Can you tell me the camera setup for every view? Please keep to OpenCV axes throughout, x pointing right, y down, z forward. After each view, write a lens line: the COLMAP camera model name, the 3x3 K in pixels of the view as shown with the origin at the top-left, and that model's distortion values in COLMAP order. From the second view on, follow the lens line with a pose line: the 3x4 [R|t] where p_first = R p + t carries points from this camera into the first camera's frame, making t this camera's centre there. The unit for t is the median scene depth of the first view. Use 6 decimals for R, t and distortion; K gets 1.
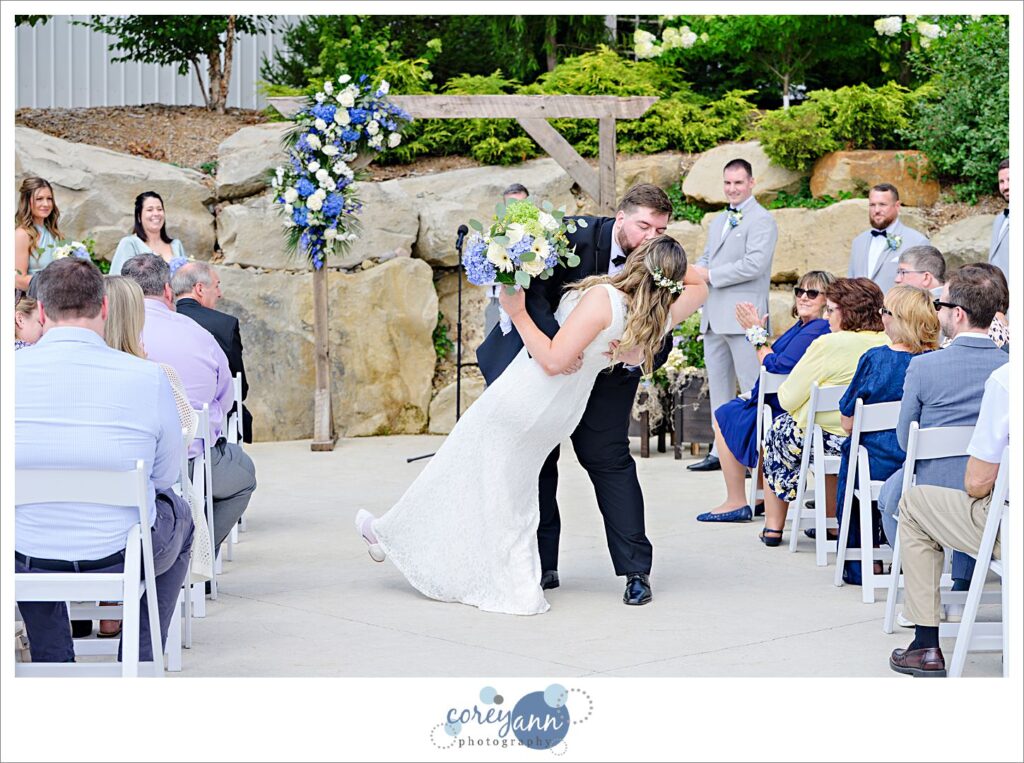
lens RADIAL K [[2138.2, 0, 505.1], [0, 2138.2, 380.1], [0, 0, 1]] dist [0.140880, 0.000000]
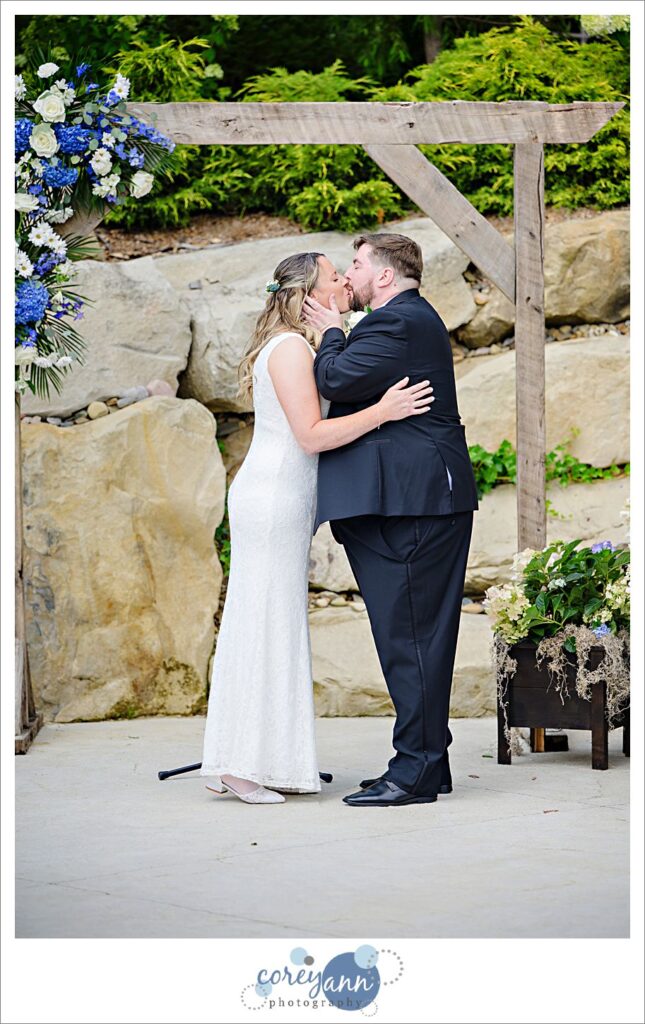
lens RADIAL K [[3465.5, 0, 332.9], [0, 3465.5, 507.3], [0, 0, 1]] dist [0.975175, 0.000000]
pose [[0.999951, -0.001952, -0.009689, 0.005345], [0.001744, 0.999770, -0.021356, -0.008785], [0.009728, 0.021338, 0.999725, 0.090911]]
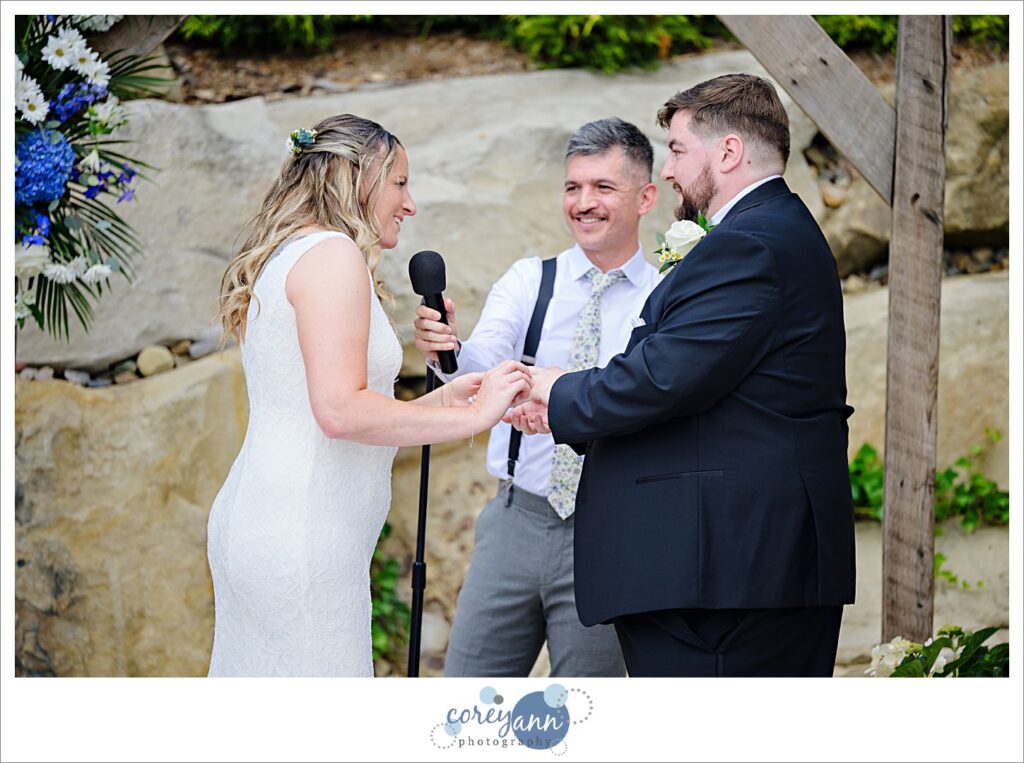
lens RADIAL K [[5901.2, 0, 504.3], [0, 5901.2, 372.3], [0, 0, 1]] dist [3.010299, 0.000000]
pose [[0.998942, 0.039991, -0.022718, 0.007532], [-0.041092, 0.997890, -0.050270, -0.009319], [0.020659, 0.051151, 0.998477, 0.108861]]
